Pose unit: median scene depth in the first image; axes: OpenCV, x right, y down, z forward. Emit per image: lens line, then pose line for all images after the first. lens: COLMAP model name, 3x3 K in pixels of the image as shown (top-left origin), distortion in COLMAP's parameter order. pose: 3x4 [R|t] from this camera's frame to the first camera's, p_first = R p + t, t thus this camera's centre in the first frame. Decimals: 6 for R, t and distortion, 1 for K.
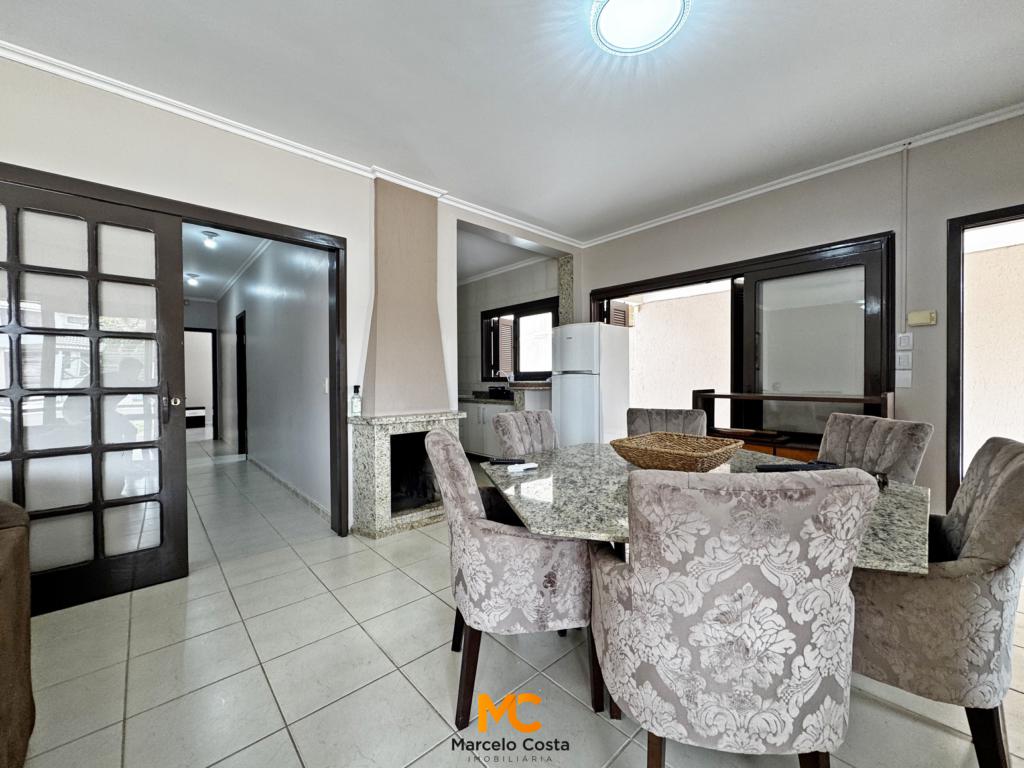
lens RADIAL K [[405.1, 0, 512.0], [0, 405.1, 384.0], [0, 0, 1]] dist [0.001606, 0.000236]
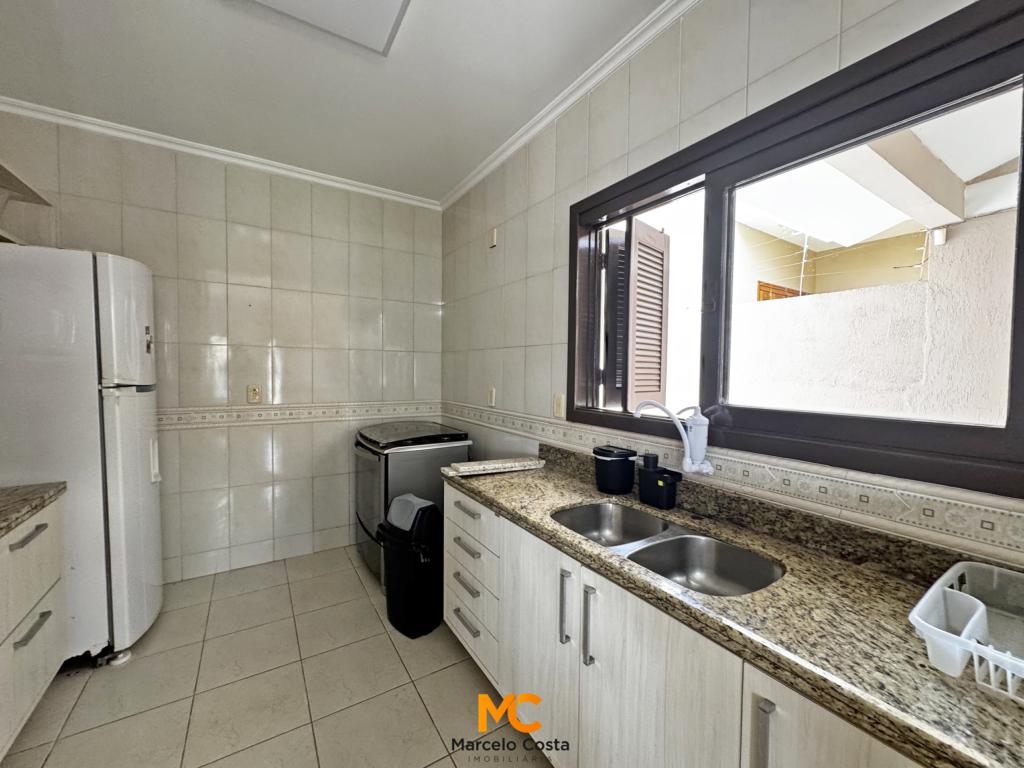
lens RADIAL K [[405.1, 0, 512.0], [0, 405.1, 384.0], [0, 0, 1]] dist [0.001606, 0.000236]
pose [[0.984067, 0.024051, -0.176166, -0.063924], [-0.020600, 0.999559, 0.021396, -0.043416], [0.176603, -0.017426, 0.984128, 0.679400]]
